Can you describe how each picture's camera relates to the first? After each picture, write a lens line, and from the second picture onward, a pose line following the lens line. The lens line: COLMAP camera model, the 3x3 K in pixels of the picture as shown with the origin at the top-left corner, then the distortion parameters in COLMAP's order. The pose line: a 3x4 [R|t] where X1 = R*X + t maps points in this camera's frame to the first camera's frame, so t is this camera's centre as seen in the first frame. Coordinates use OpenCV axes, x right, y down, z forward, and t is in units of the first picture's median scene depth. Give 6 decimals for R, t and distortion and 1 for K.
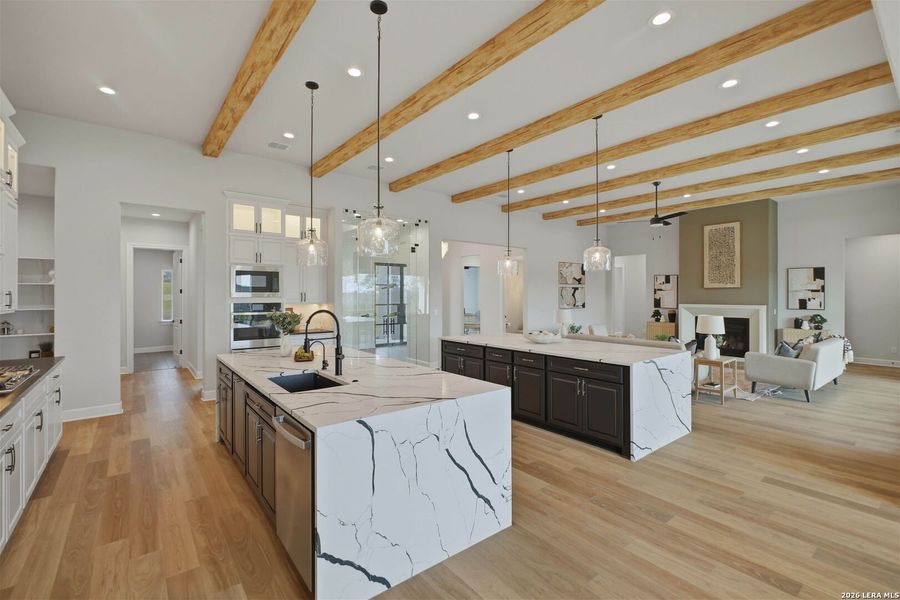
lens RADIAL K [[400.3, 0, 452.1], [0, 400.3, 293.5], [0, 0, 1]] dist [0.000488, -0.000015]
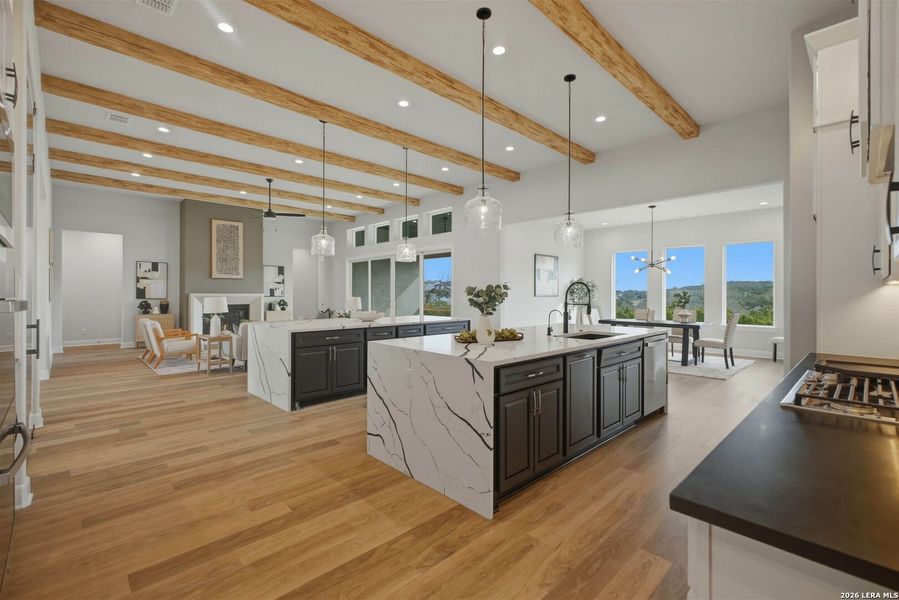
lens RADIAL K [[399.8, 0, 451.6], [0, 399.8, 293.5], [0, 0, 1]] dist [0.000488, -0.000015]
pose [[-0.100107, 0.000448, 0.994977, -0.536740], [-0.004850, 0.999988, -0.000939, 0.028149], [-0.994965, -0.004919, -0.100104, 0.526962]]
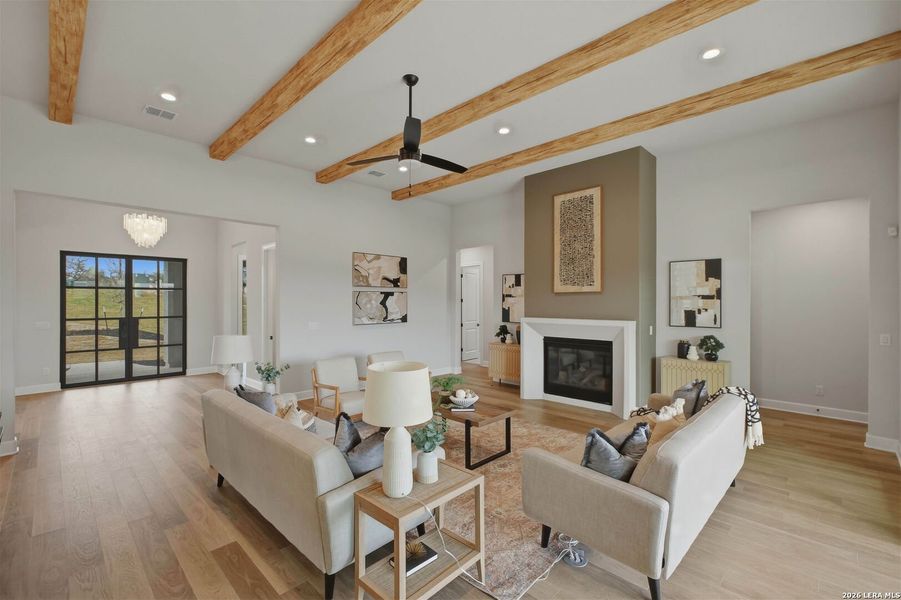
lens RADIAL K [[395.2, 0, 453.2], [0, 395.2, 301.2], [0, 0, 1]] dist [-0.000950, -0.000350]
pose [[0.992514, -0.000515, 0.122132, 0.433324], [0.000232, 0.999997, 0.002332, -0.001921], [-0.122133, -0.002287, 0.992511, 0.433746]]
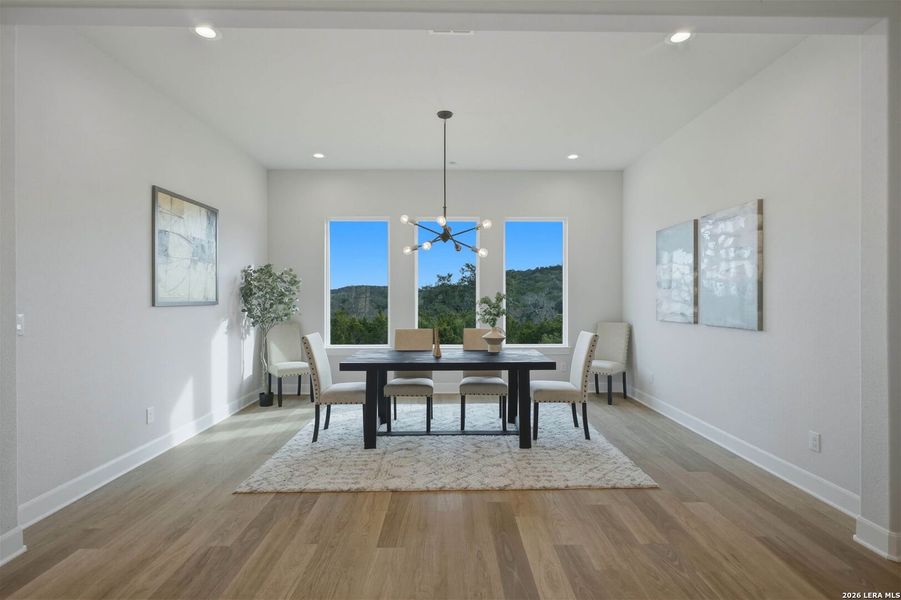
lens RADIAL K [[446.4, 0, 453.5], [0, 446.4, 301.6], [0, 0, 1]] dist [0.000684, -0.000119]
pose [[-0.791702, -0.003957, 0.610895, 0.017361], [-0.000007, 0.999979, 0.006469, 0.026870], [-0.610907, 0.005117, -0.791686, 0.360851]]
